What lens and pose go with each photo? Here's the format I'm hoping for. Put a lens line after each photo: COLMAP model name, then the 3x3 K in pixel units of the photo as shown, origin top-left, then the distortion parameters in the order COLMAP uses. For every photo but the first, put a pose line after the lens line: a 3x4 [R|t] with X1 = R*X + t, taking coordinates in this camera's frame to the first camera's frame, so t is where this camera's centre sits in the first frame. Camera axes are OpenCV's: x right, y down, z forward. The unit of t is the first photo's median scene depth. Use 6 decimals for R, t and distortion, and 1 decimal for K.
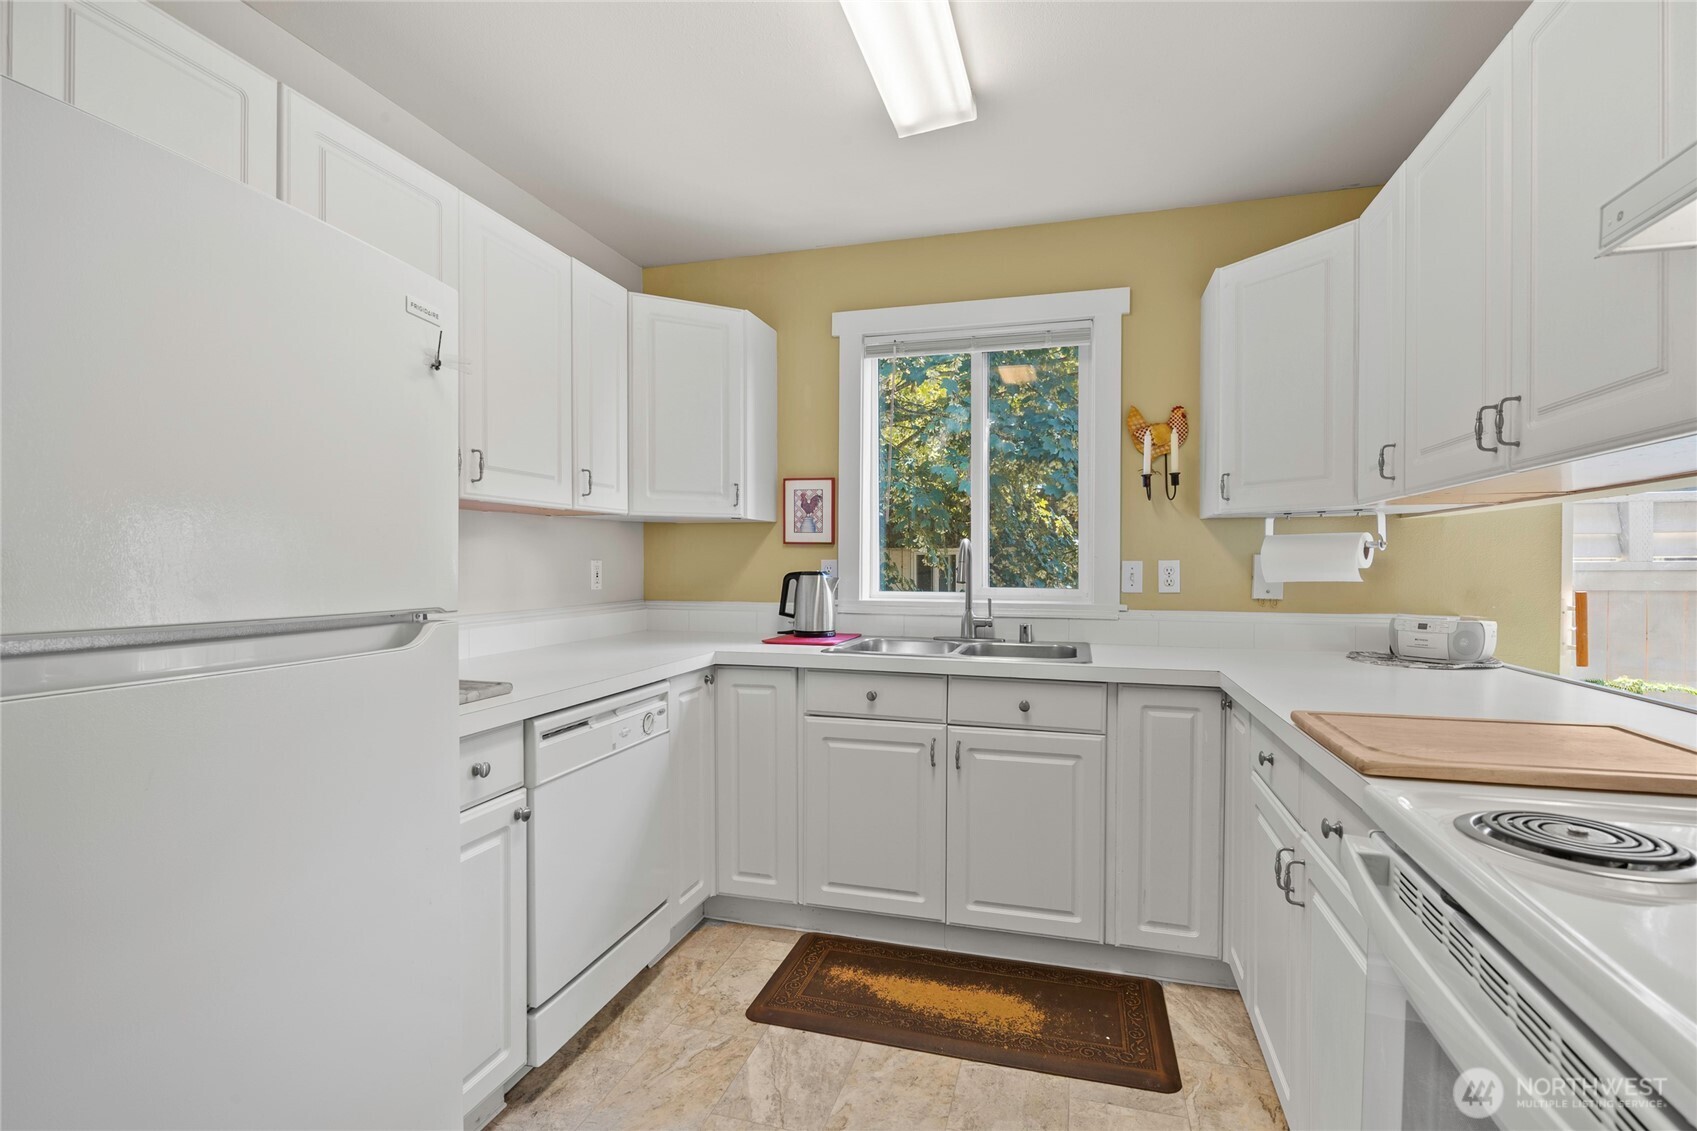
lens RADIAL K [[793.8, 0, 852.9], [0, 793.8, 567.6], [0, 0, 1]] dist [-0.001758, -0.000560]
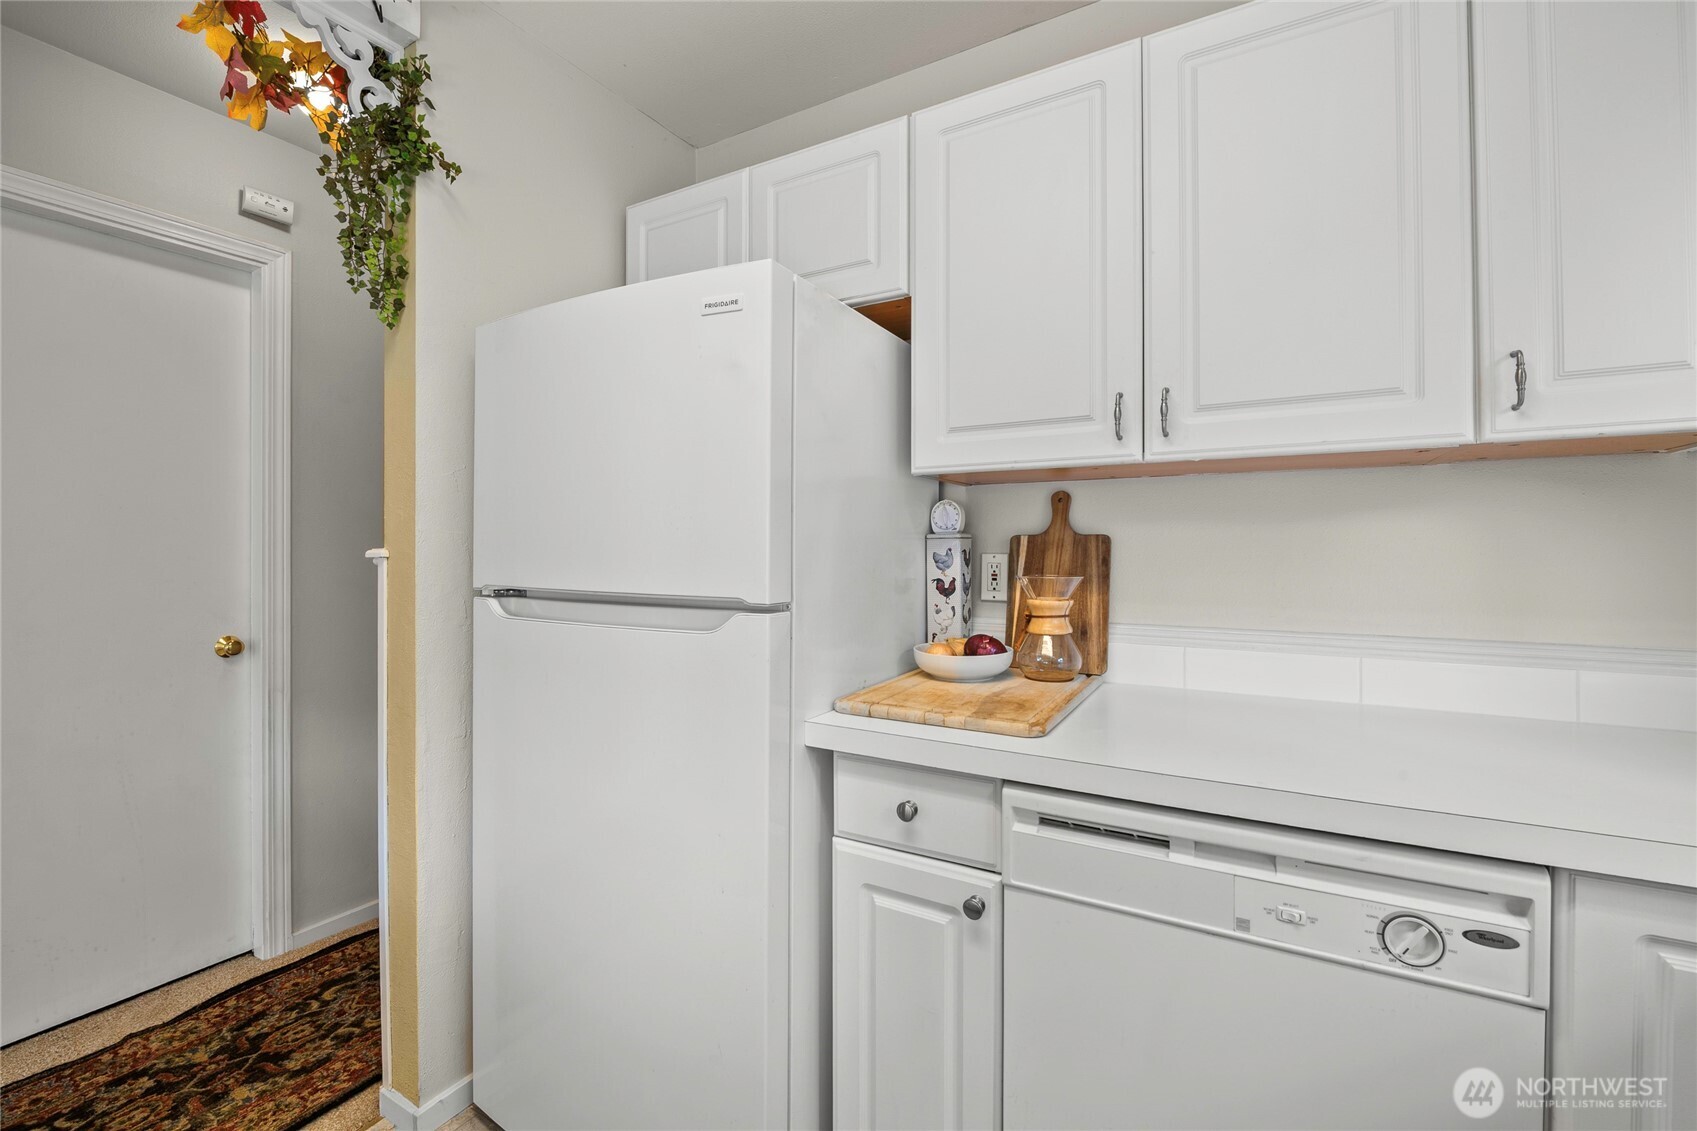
lens RADIAL K [[735.3, 0, 845.4], [0, 735.3, 548.3], [0, 0, 1]] dist [-0.000308, -0.000098]
pose [[-0.252684, -0.005978, -0.967530, 0.201971], [-0.006785, 0.999967, -0.004406, -0.005186], [0.967525, 0.005452, -0.252717, 0.856260]]
